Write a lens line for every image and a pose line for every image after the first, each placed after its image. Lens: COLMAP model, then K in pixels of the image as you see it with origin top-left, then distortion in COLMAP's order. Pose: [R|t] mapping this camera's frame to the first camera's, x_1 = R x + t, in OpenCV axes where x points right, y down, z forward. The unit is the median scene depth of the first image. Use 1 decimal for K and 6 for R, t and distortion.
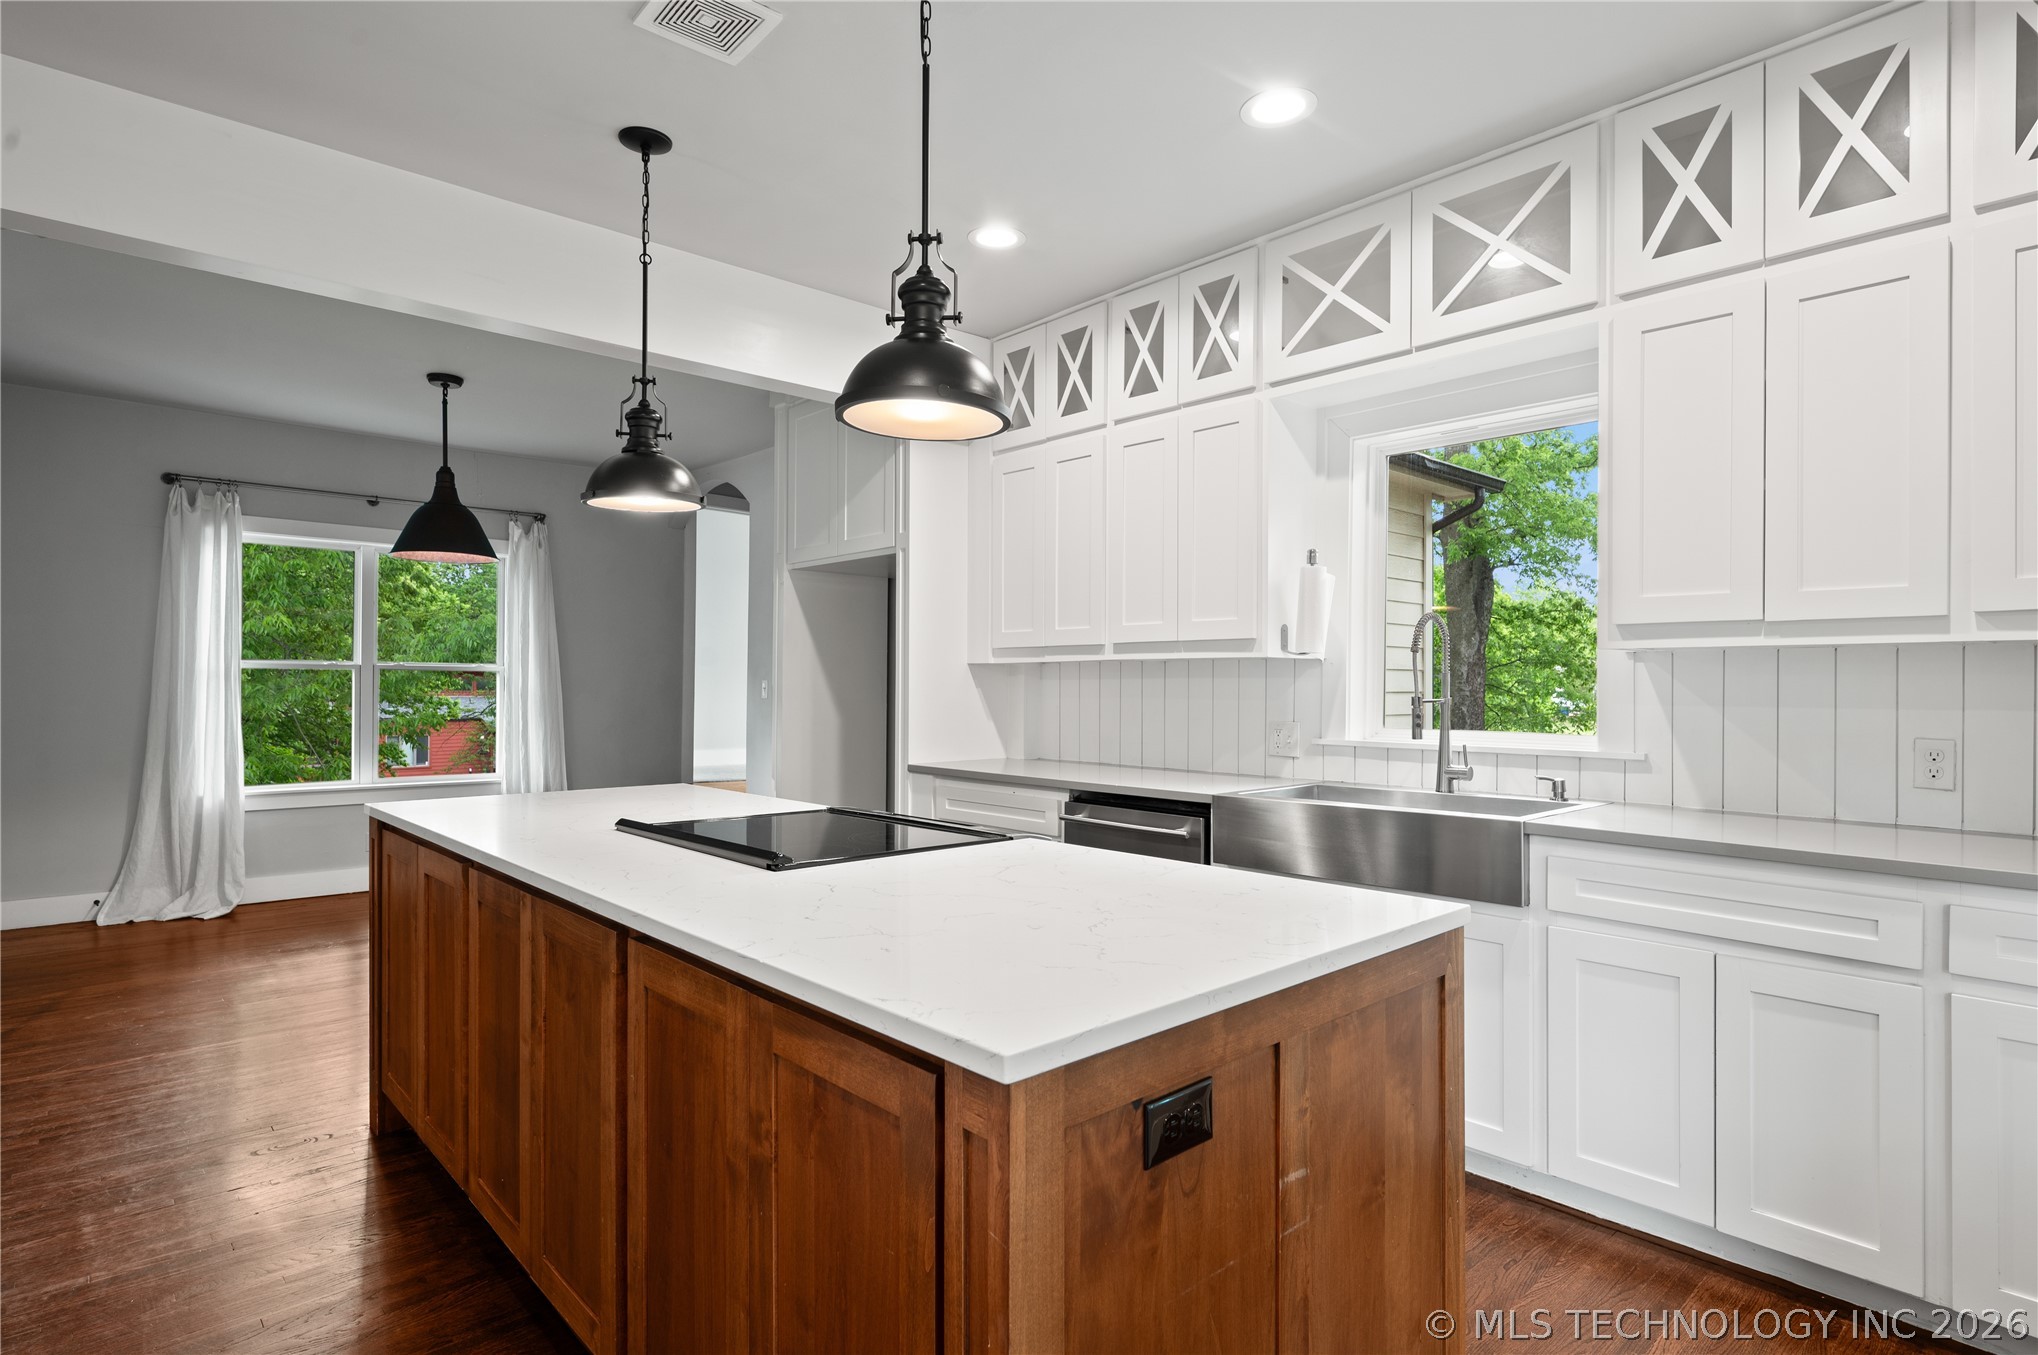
lens RADIAL K [[1034.2, 0, 1064.3], [0, 1034.2, 684.1], [0, 0, 1]] dist [-0.003707, -0.000865]
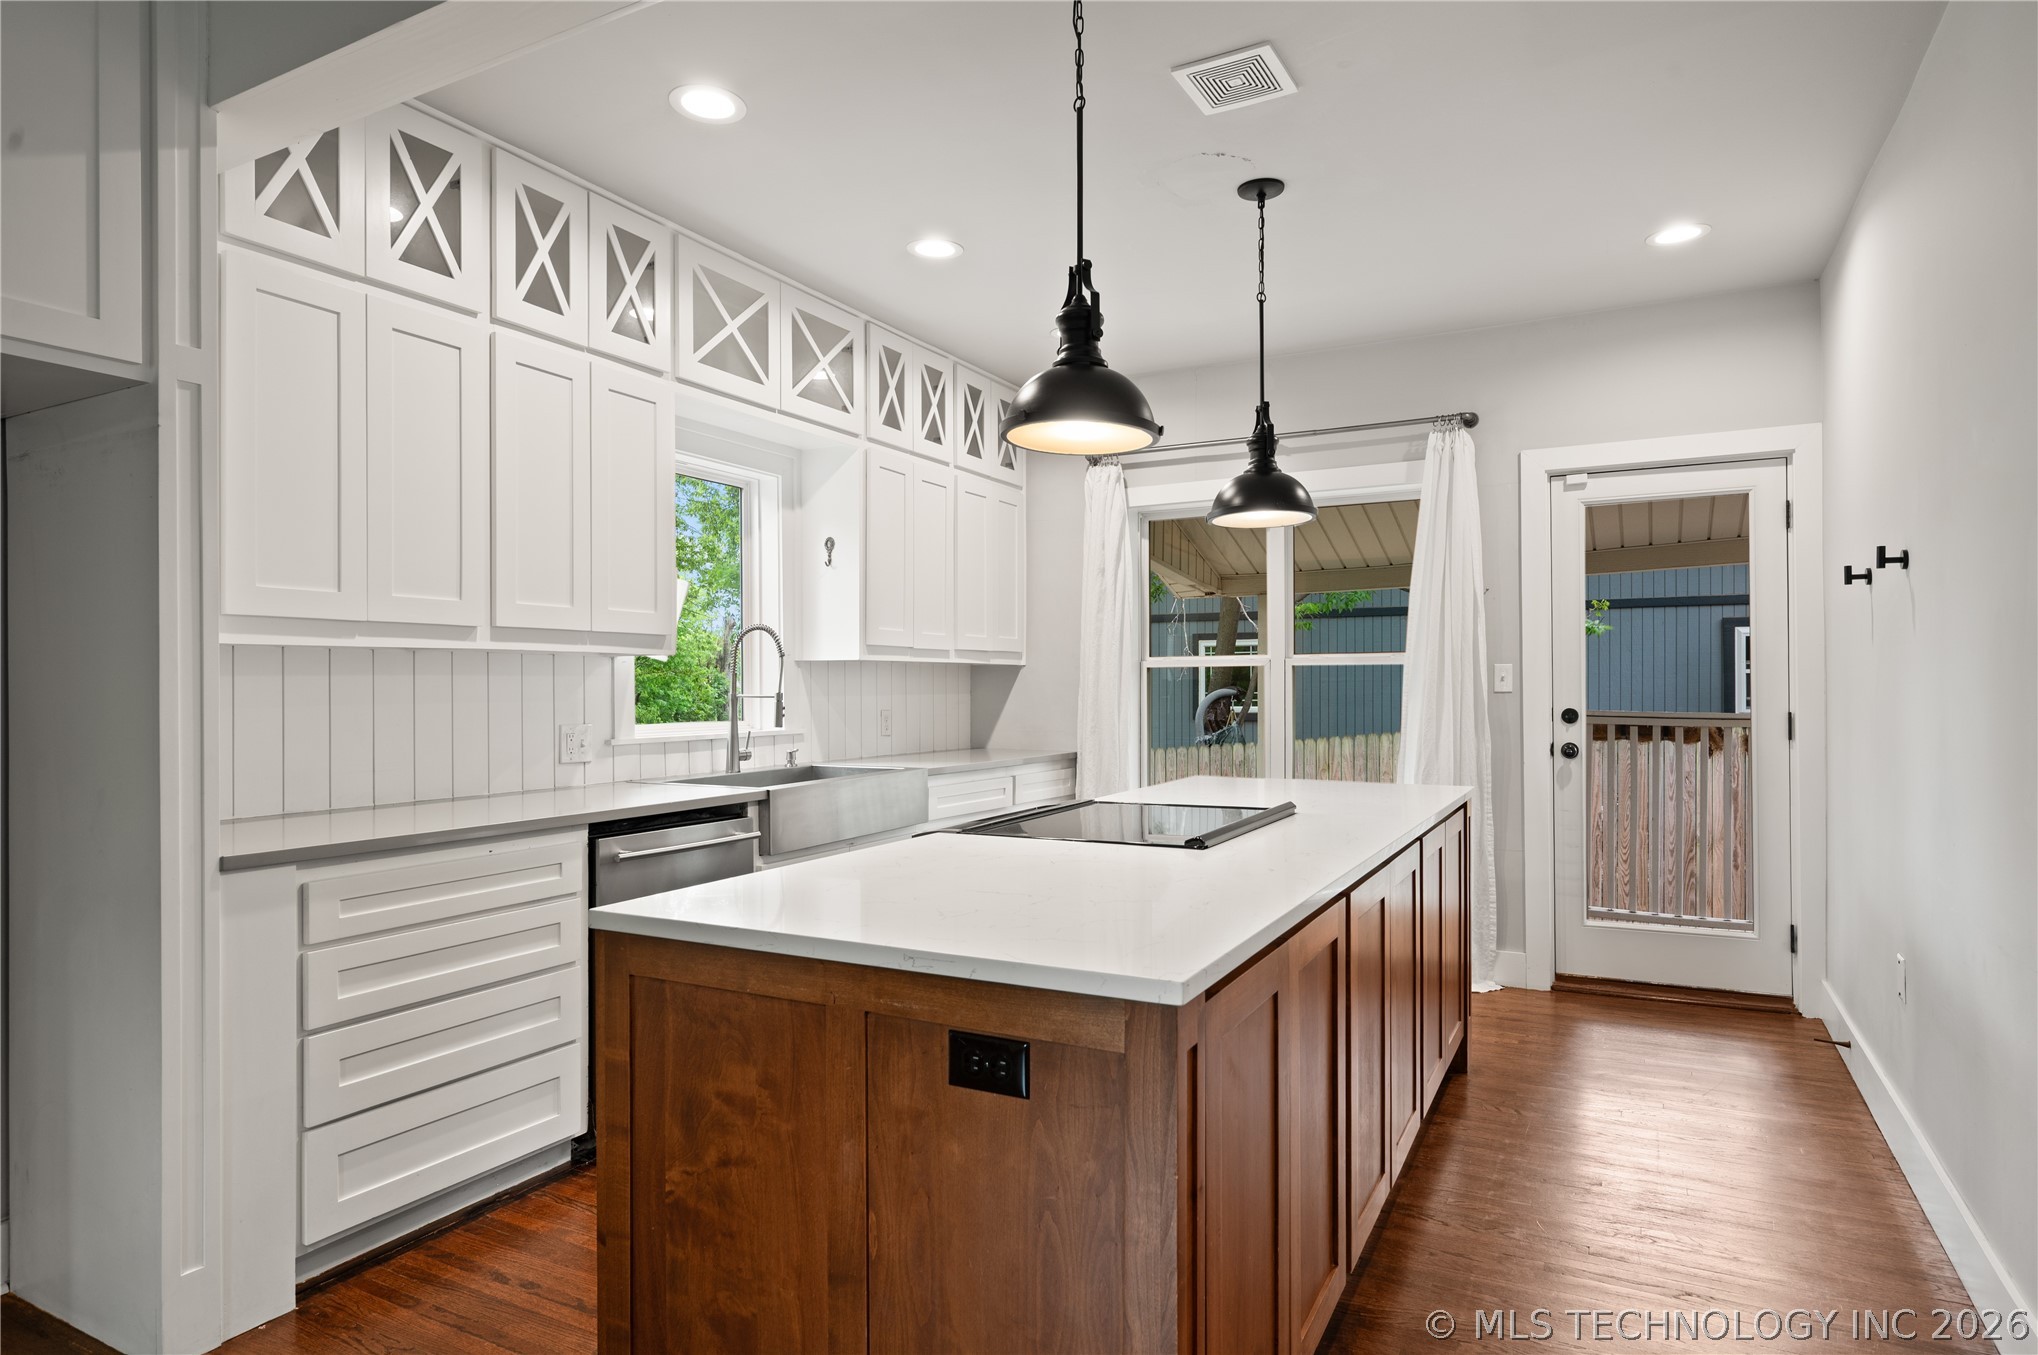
lens RADIAL K [[1139.5, 0, 1034.8], [0, 1139.5, 681.1], [0, 0, 1]] dist [-0.003977, -0.000622]
pose [[-0.312740, 0.000517, 0.949839, -0.847630], [0.001497, 0.999999, -0.000052, -0.000829], [-0.949838, 0.001405, -0.312740, 0.918500]]
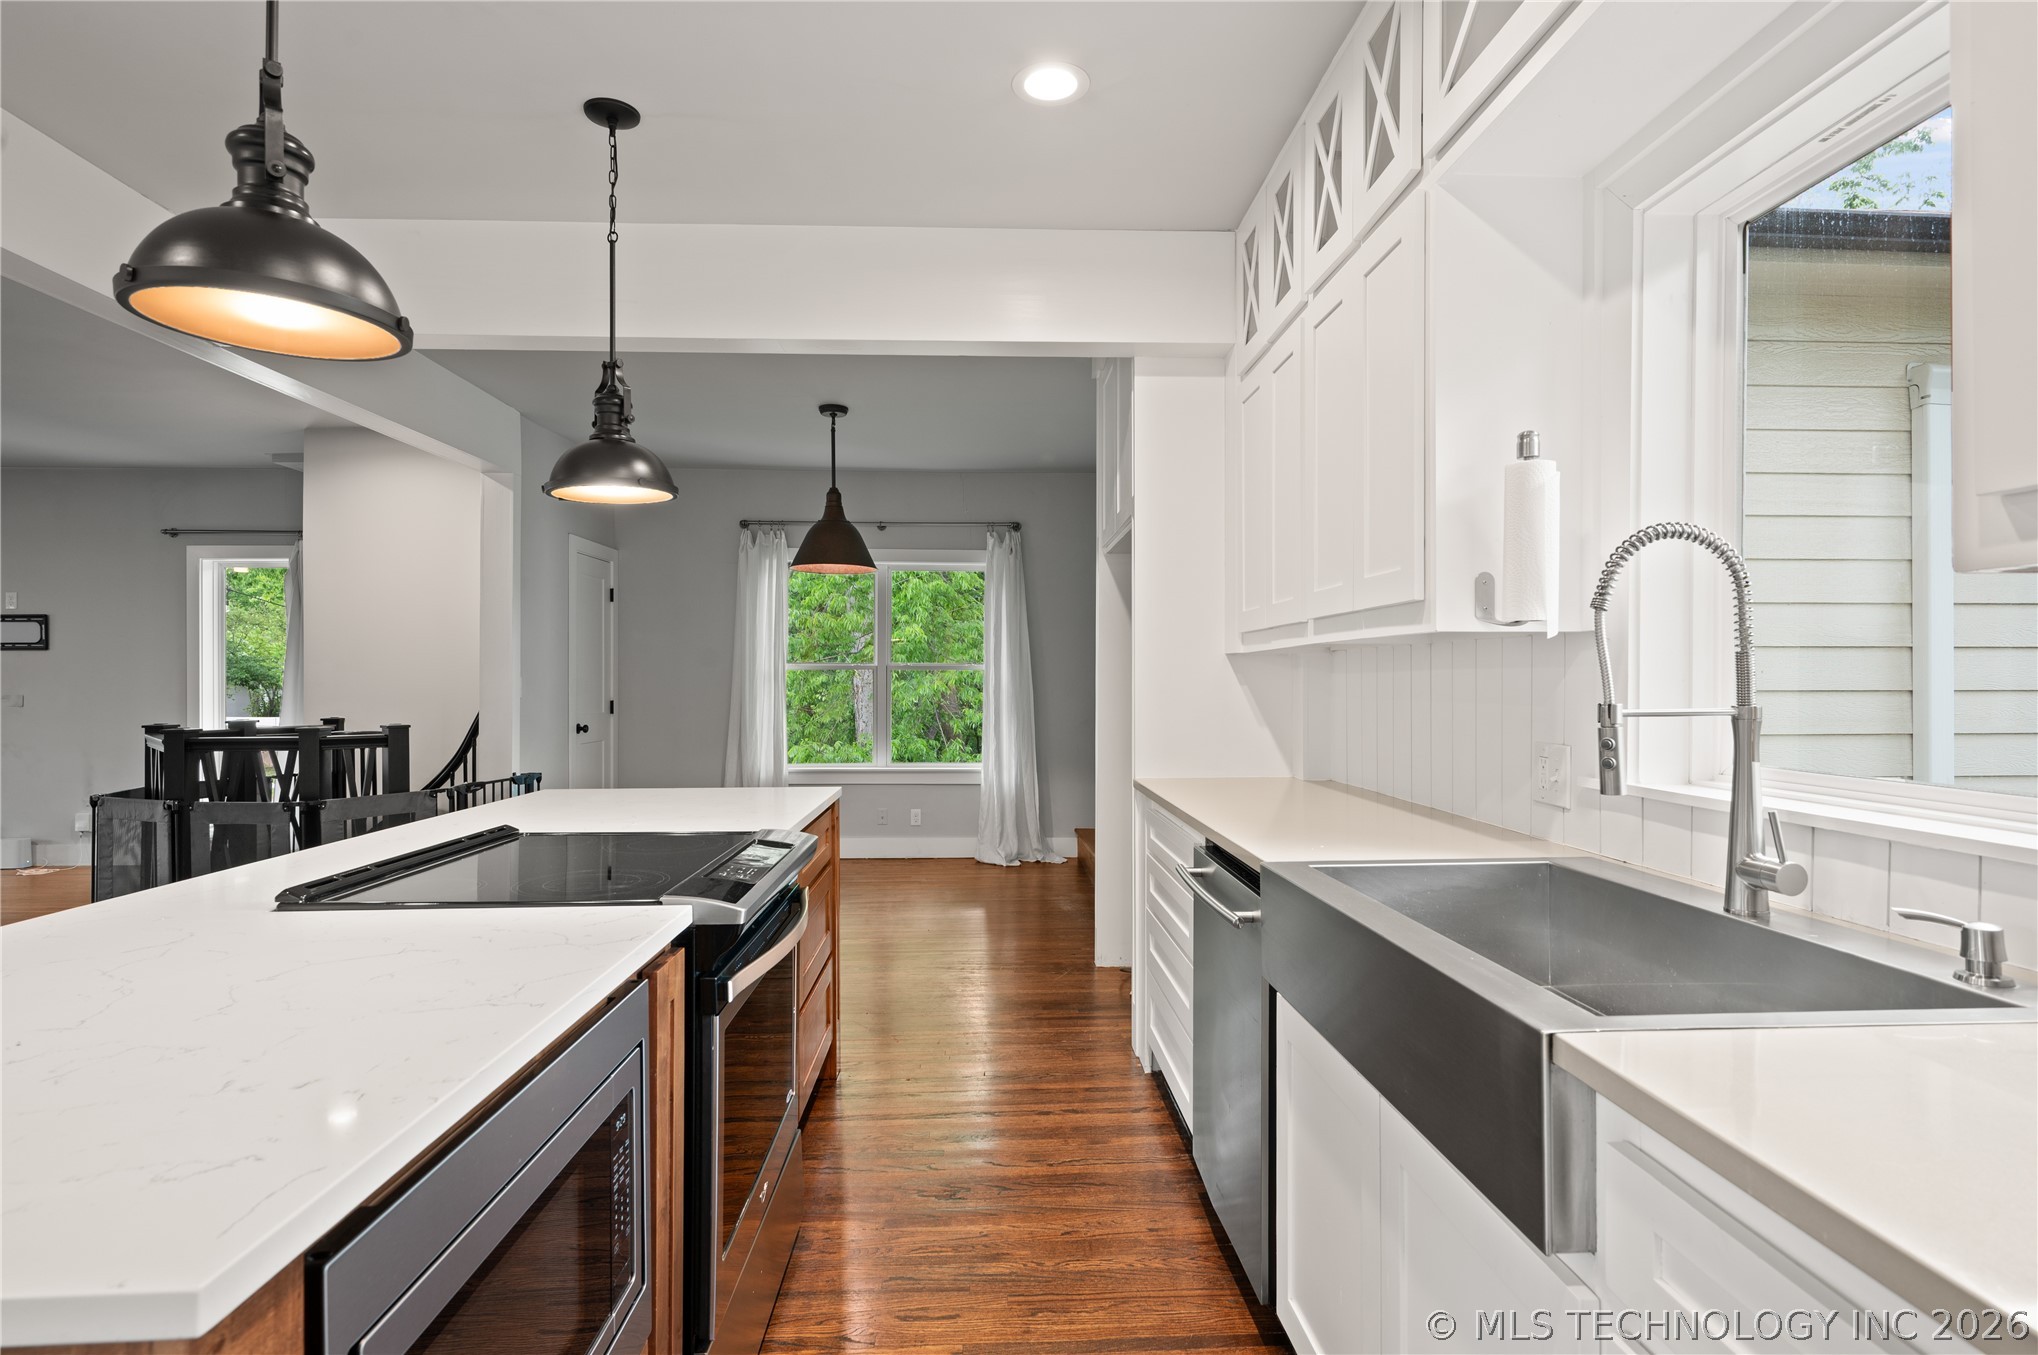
lens RADIAL K [[1023.4, 0, 1027.8], [0, 1023.4, 675.3], [0, 0, 1]] dist [0.000734, -0.000002]
pose [[0.757234, -0.007496, -0.653100, 0.357034], [0.003686, 0.999967, -0.007203, 0.001651], [0.653133, 0.003047, 0.757237, 0.379743]]
